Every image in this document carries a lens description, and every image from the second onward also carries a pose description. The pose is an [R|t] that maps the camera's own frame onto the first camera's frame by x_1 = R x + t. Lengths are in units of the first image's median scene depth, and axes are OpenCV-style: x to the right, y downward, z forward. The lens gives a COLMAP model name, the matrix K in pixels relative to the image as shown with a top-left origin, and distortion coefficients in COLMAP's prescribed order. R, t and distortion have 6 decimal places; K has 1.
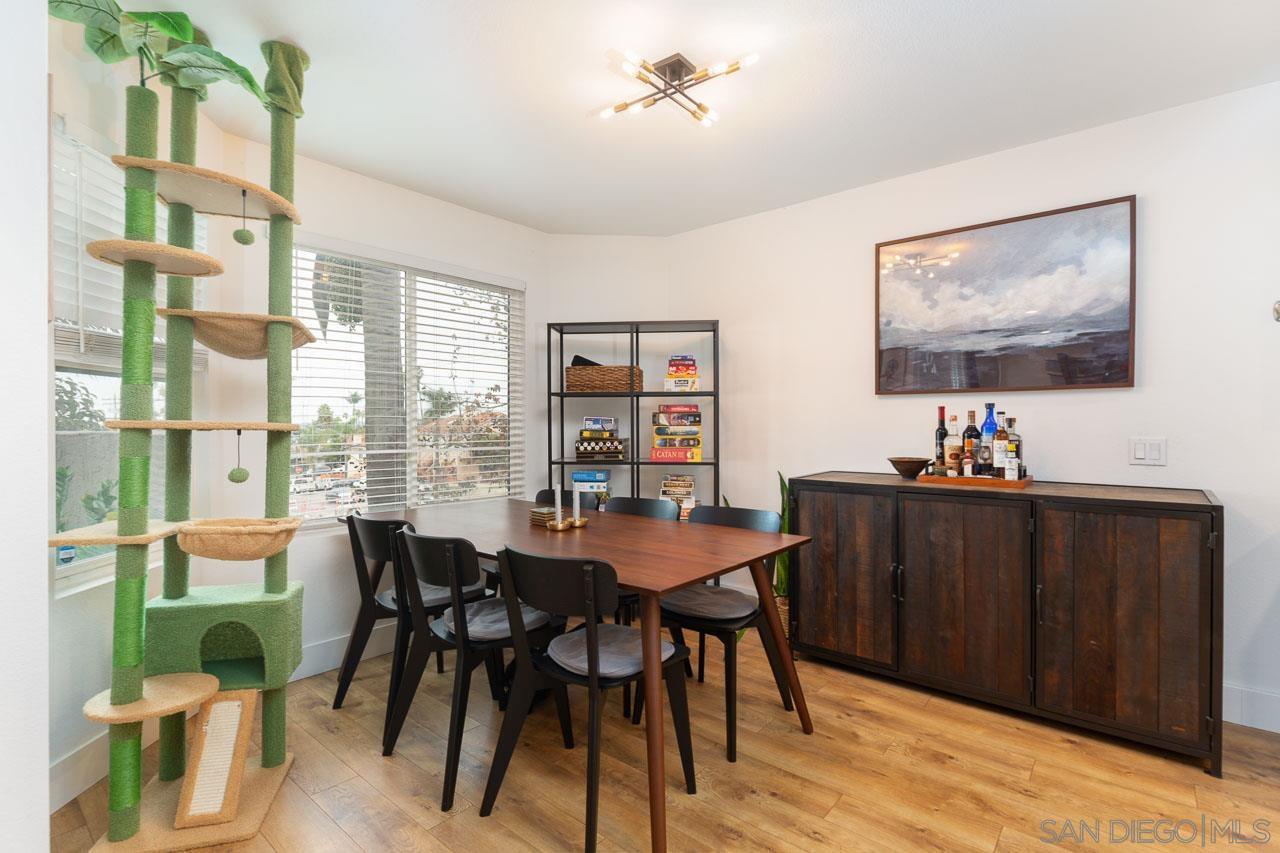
lens RADIAL K [[597.0, 0, 638.4], [0, 597.0, 427.8], [0, 0, 1]] dist [0.000704, -0.000417]
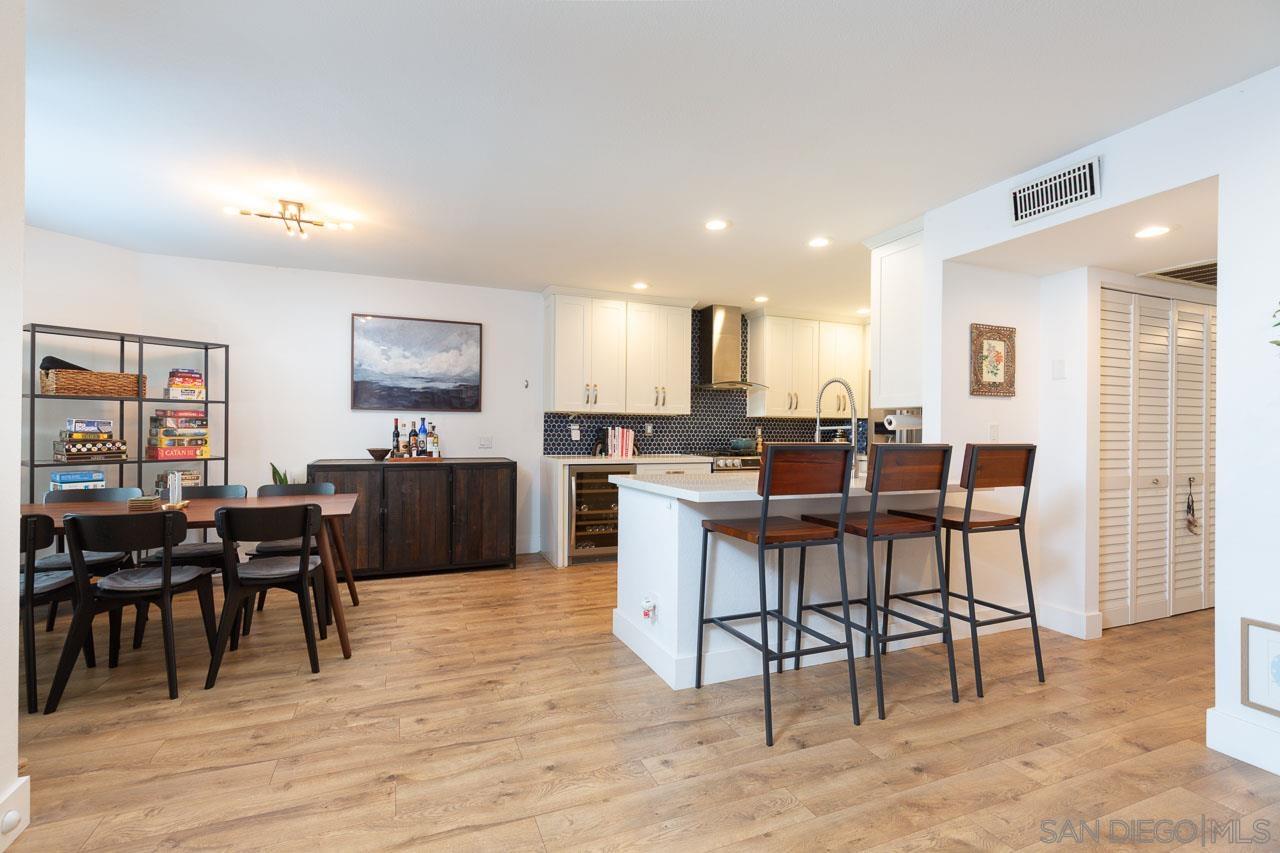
lens RADIAL K [[573.0, 0, 635.0], [0, 573.0, 429.5], [0, 0, 1]] dist [-0.005974, -0.001026]
pose [[0.456572, 0.001431, 0.889685, -0.680842], [-0.006038, 0.999981, 0.001491, -0.010480], [-0.889666, -0.006053, 0.456572, -0.398548]]
